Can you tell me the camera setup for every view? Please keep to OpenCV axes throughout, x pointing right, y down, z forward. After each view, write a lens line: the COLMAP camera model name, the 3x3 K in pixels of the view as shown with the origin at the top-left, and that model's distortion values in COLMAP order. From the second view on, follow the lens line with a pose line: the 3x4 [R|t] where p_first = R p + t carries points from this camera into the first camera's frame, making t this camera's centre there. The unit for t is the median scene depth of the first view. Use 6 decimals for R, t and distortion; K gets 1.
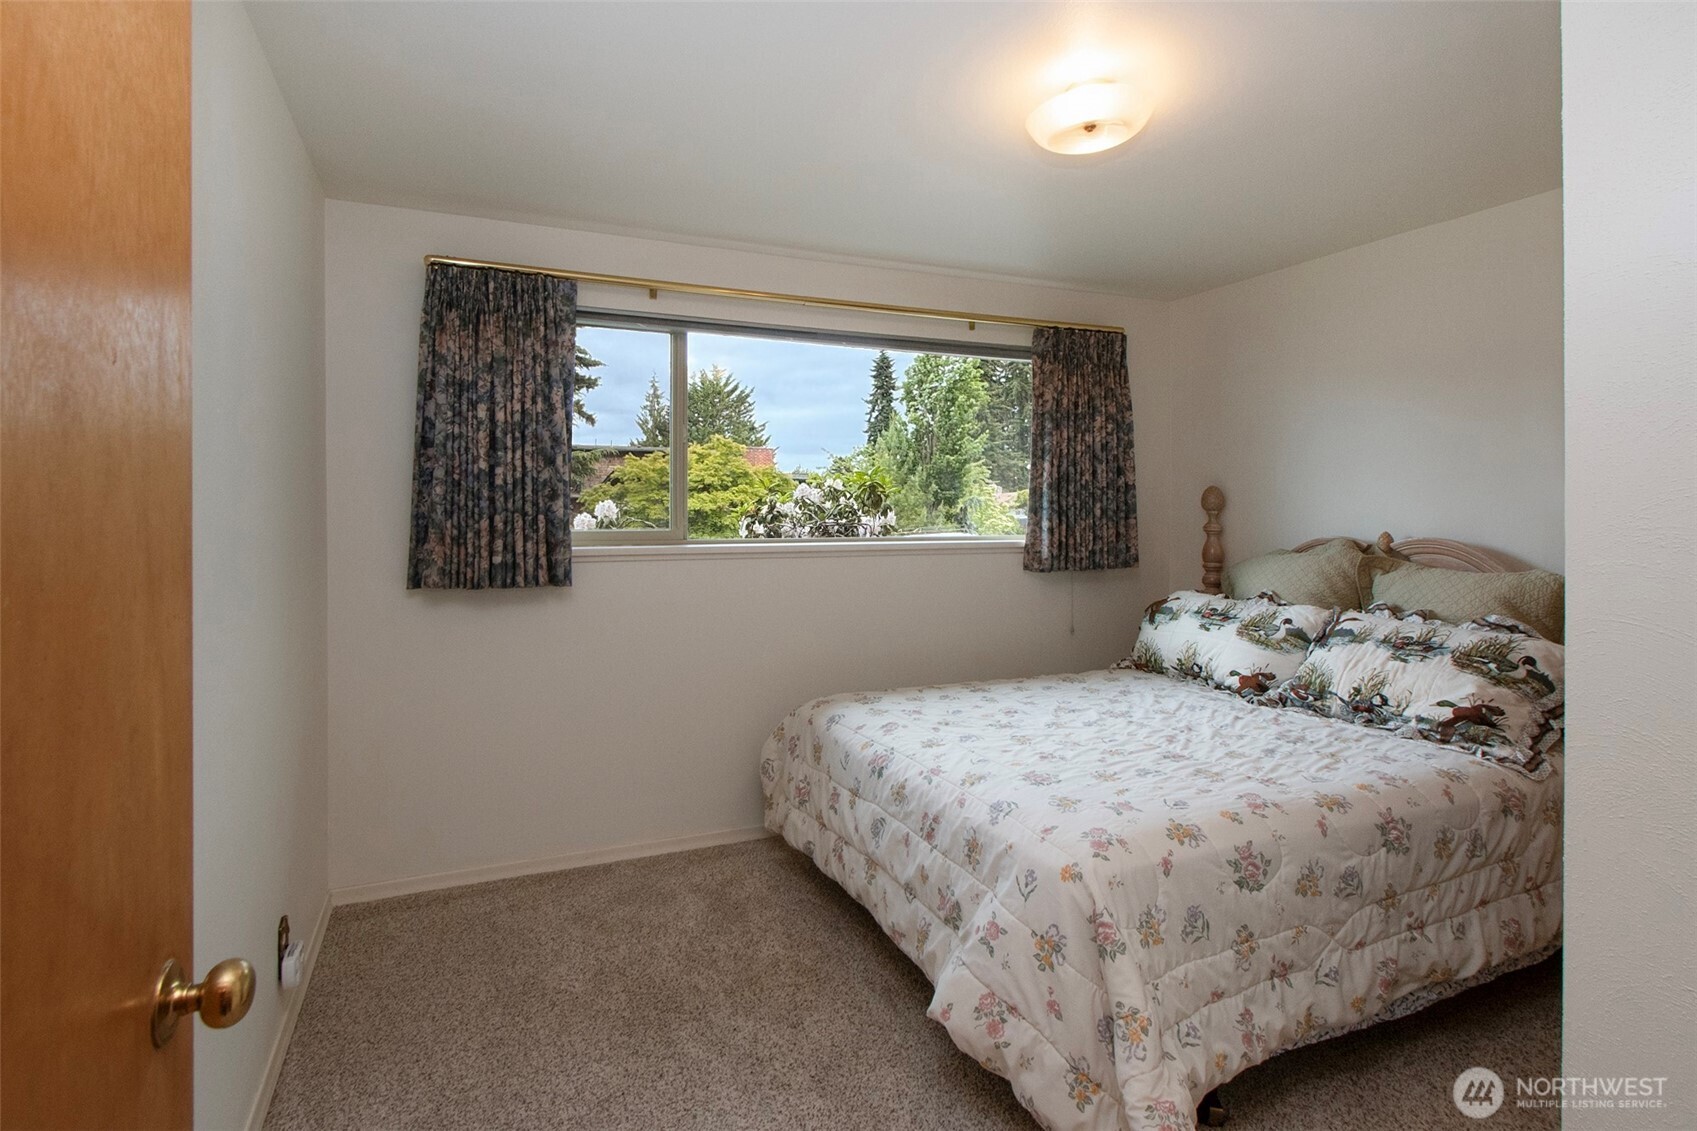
lens RADIAL K [[823.1, 0, 821.9], [0, 823.1, 537.2], [0, 0, 1]] dist [-0.000408, 0.000009]
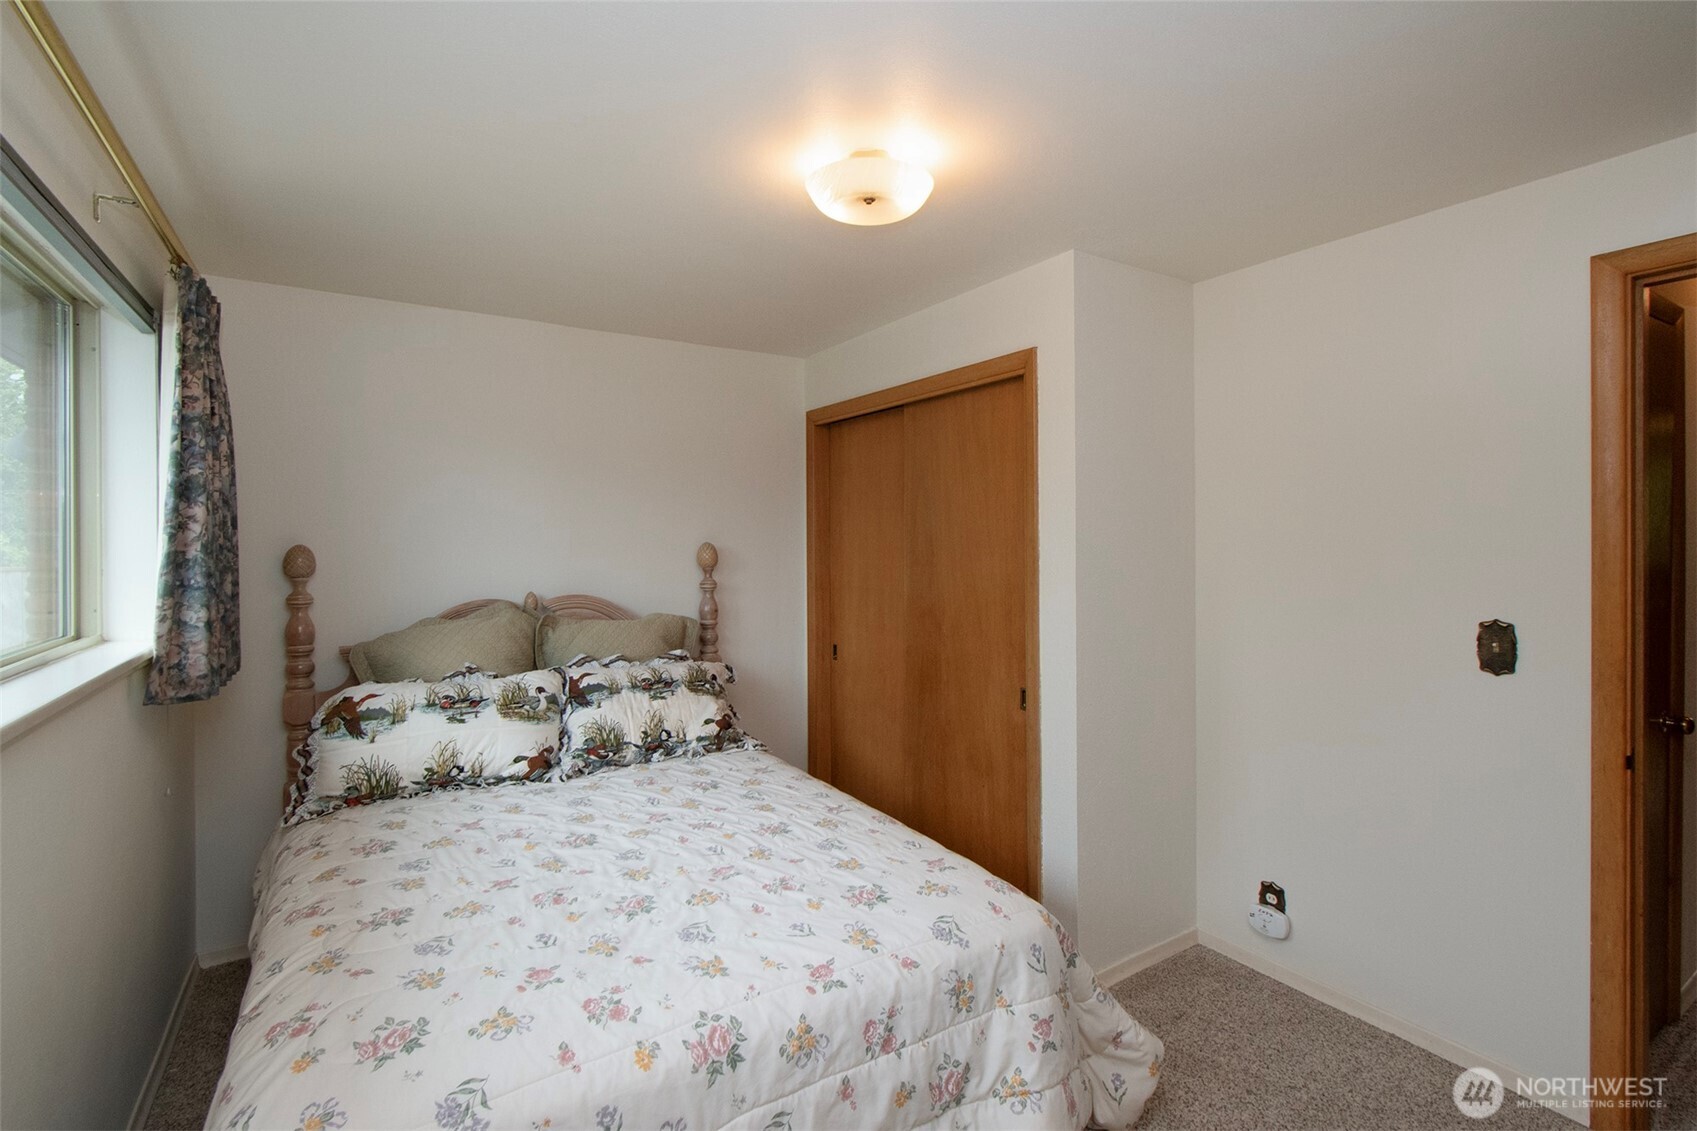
lens RADIAL K [[754.0, 0, 827.5], [0, 754.0, 566.1], [0, 0, 1]] dist [0.001062, 0.000121]
pose [[-0.138008, -0.031367, 0.989934, -0.400871], [0.032161, 0.998829, 0.036132, -0.073076], [-0.989909, 0.036824, -0.136837, 0.858496]]
